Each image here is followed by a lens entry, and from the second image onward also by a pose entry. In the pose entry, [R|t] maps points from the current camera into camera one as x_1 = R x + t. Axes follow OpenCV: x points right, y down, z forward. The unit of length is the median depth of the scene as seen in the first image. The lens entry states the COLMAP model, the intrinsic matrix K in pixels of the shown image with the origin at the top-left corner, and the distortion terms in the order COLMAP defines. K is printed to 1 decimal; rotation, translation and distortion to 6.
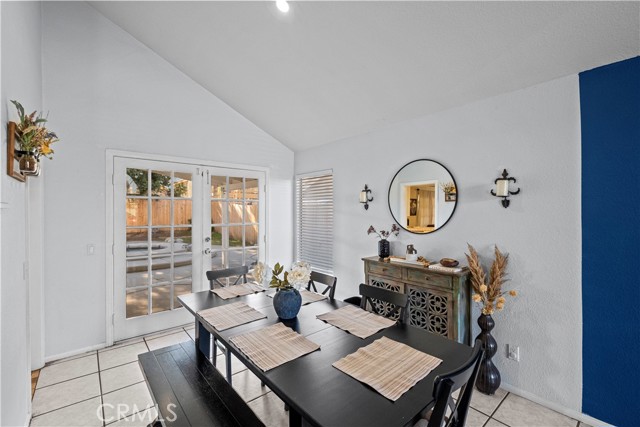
lens RADIAL K [[276.5, 0, 320.1], [0, 276.5, 211.2], [0, 0, 1]] dist [-0.004505, -0.003390]
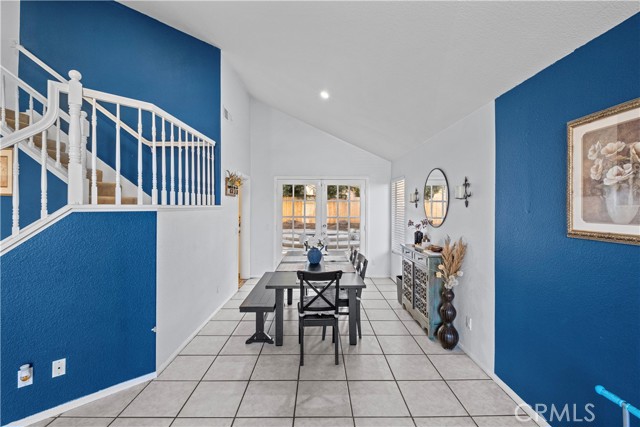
lens RADIAL K [[276.5, 0, 318.4], [0, 276.5, 208.0], [0, 0, 1]] dist [-0.004505, -0.003390]
pose [[0.766520, 0.007347, -0.642178, 0.704632], [-0.006881, 0.999971, 0.003227, -0.006602], [0.642183, 0.001945, 0.766549, -0.292338]]
